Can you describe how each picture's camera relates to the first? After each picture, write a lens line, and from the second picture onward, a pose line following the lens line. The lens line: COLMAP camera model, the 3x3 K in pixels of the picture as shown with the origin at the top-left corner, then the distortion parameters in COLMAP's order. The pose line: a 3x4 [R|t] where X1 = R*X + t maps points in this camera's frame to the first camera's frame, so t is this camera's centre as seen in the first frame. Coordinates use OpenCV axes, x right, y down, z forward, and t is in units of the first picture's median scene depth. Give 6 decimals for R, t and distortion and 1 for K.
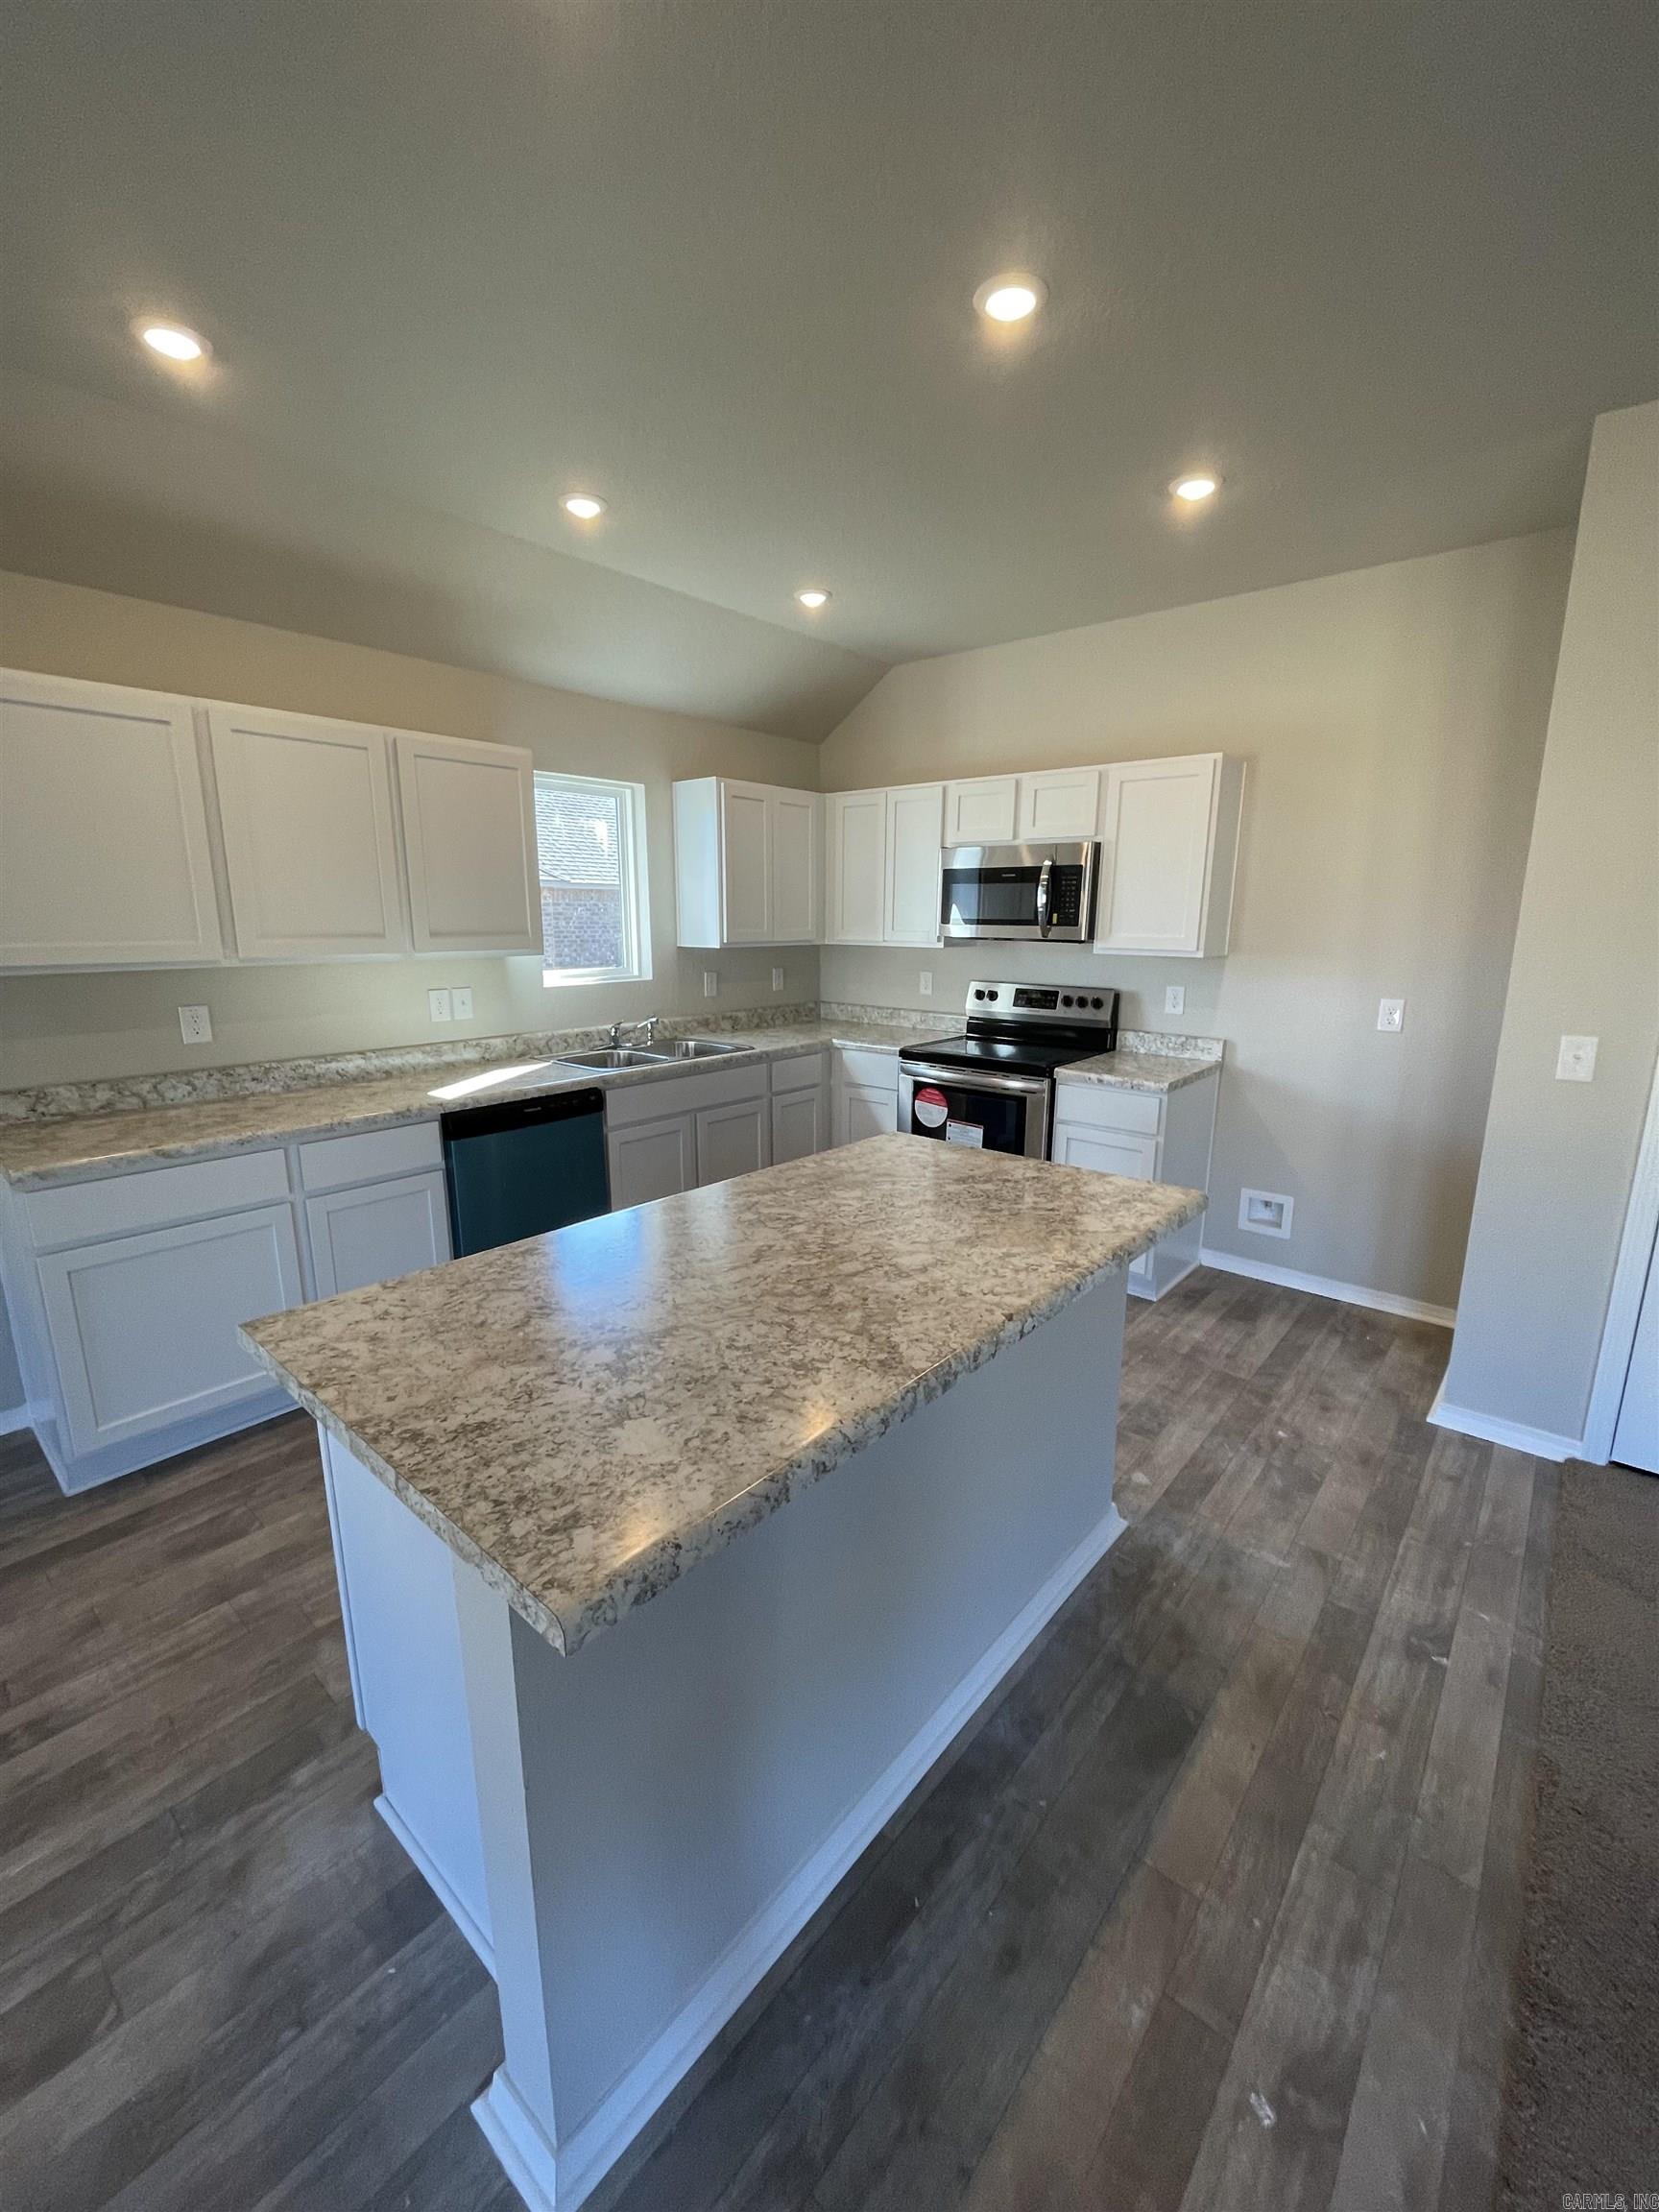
lens RADIAL K [[890.2, 0, 829.5], [0, 890.2, 1106.0], [0, 0, 1]] dist [-0.003851, -0.000364]
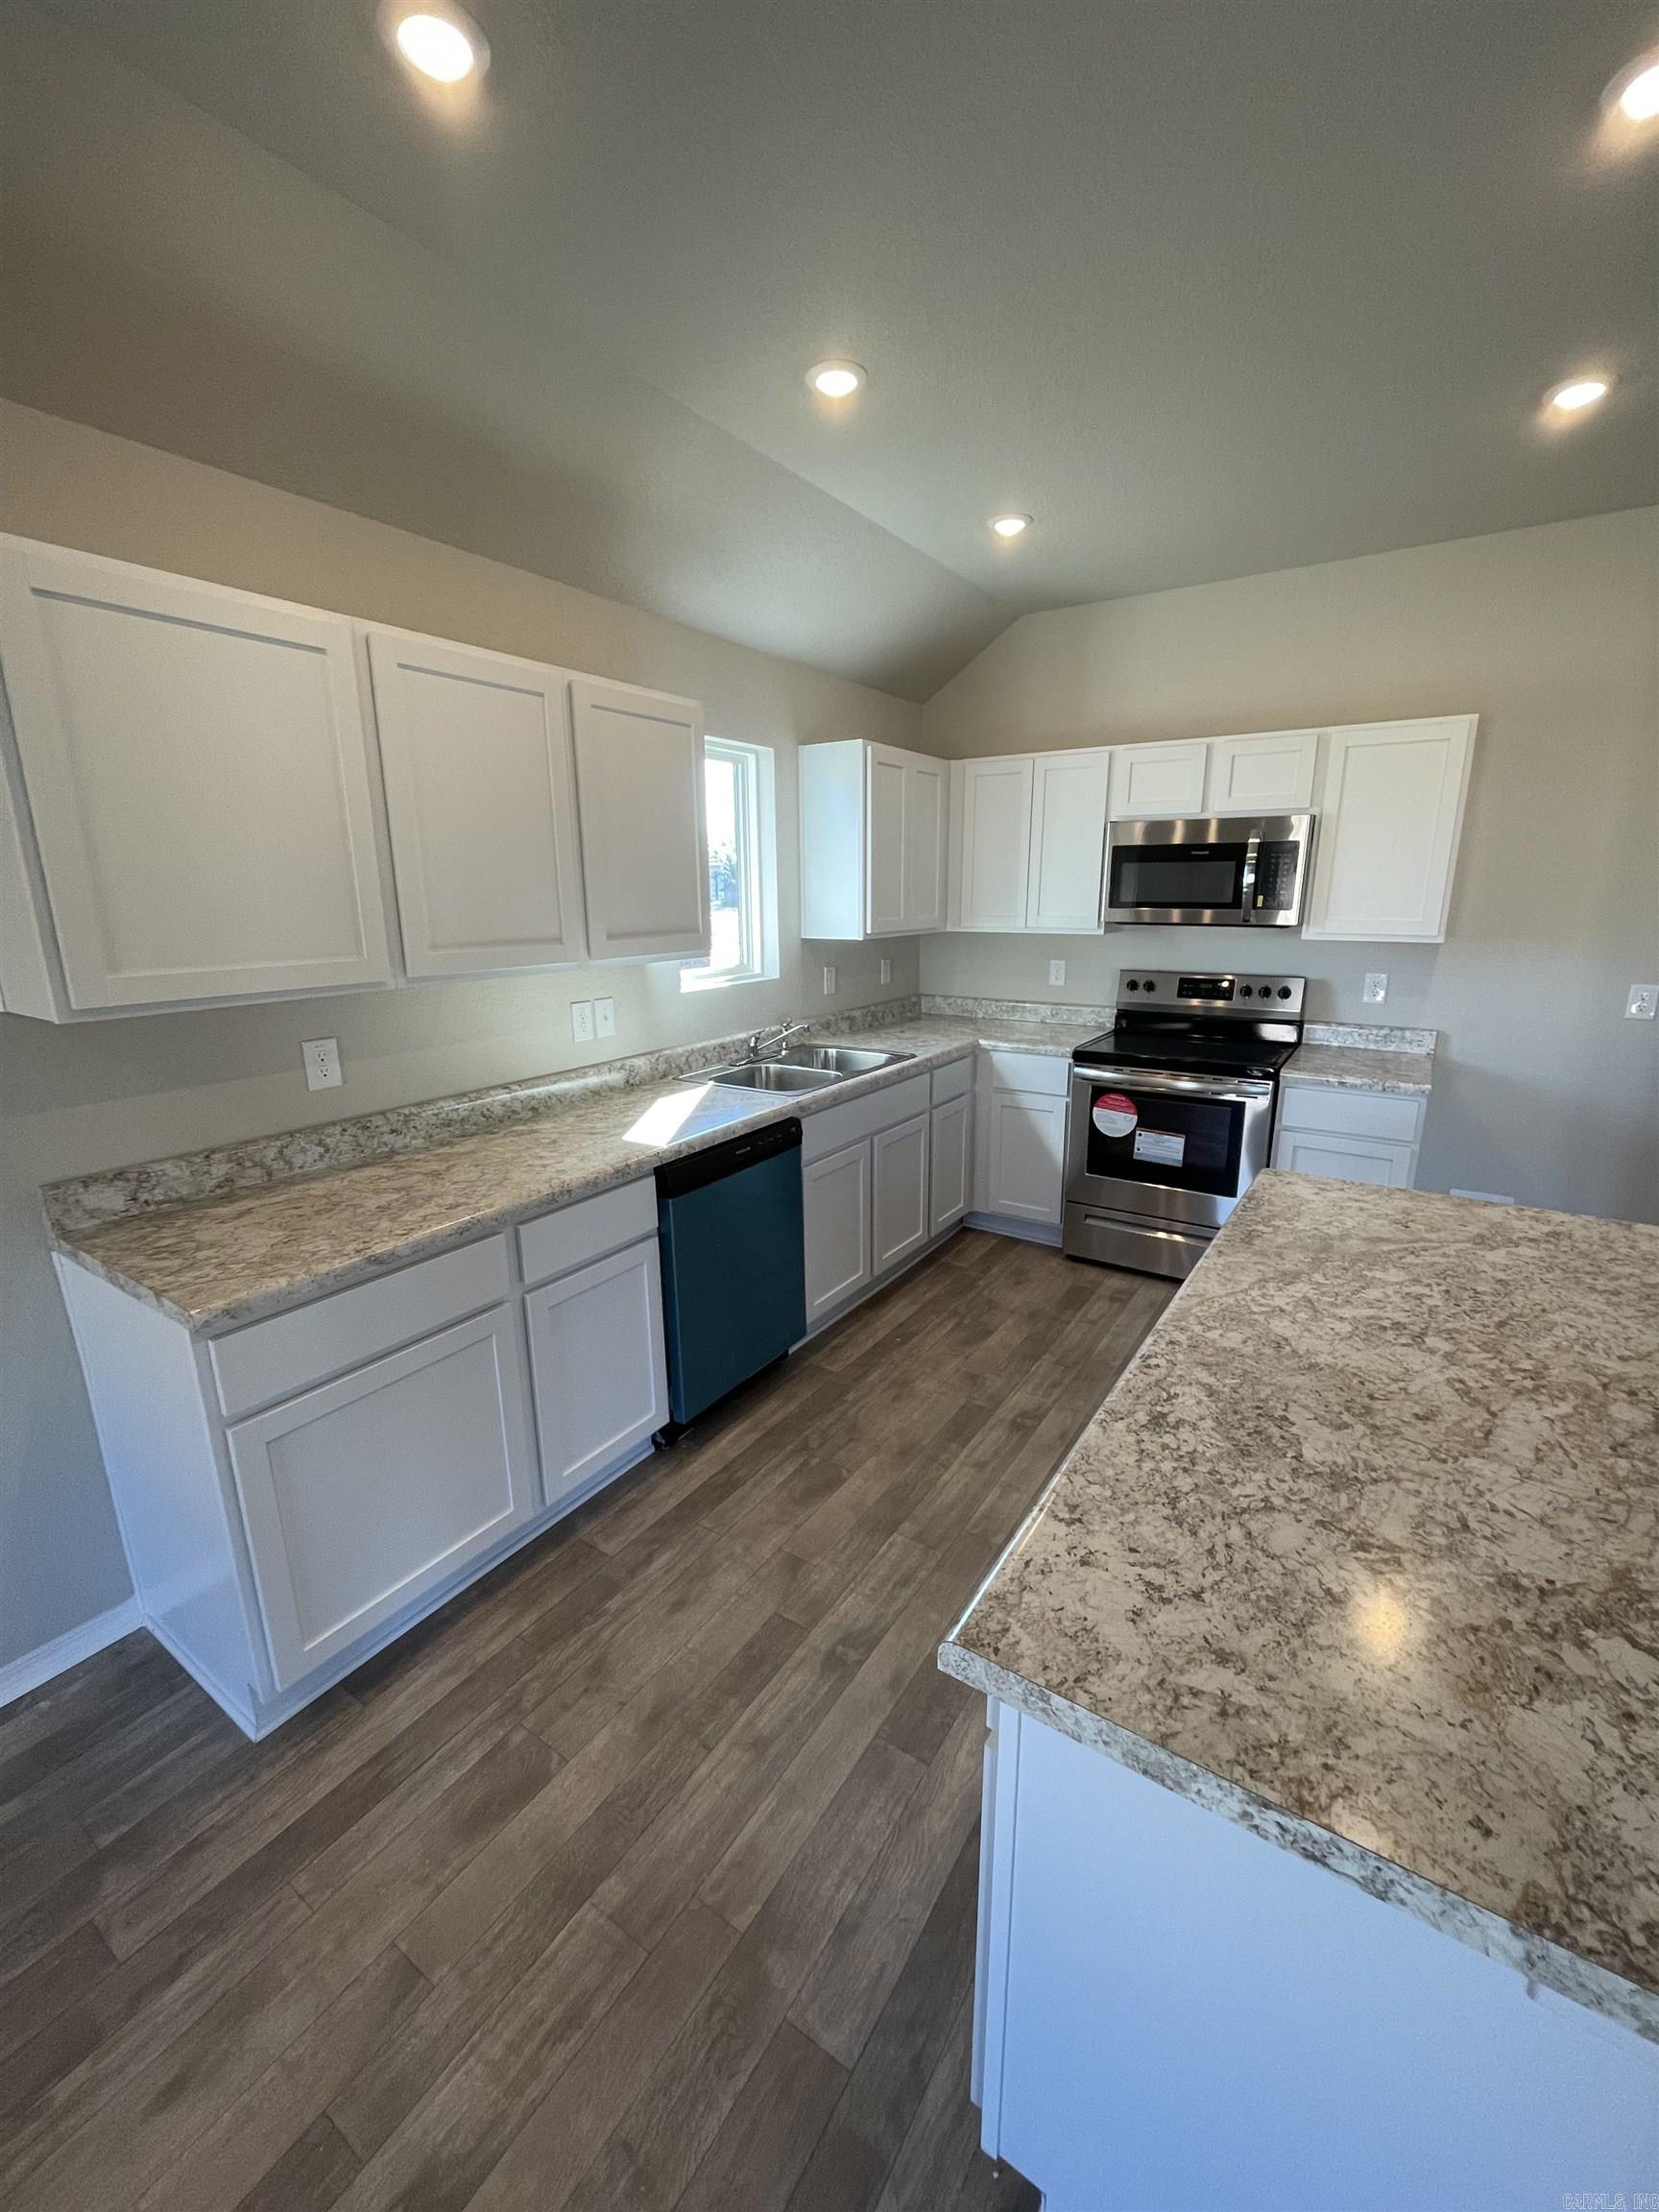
lens RADIAL K [[890.2, 0, 829.5], [0, 890.2, 1106.0], [0, 0, 1]] dist [-0.003851, -0.000364]
pose [[0.992378, -0.042041, 0.115838, -0.314965], [0.038816, 0.998797, 0.029956, -0.052214], [-0.116958, -0.025231, 0.992816, 0.168705]]
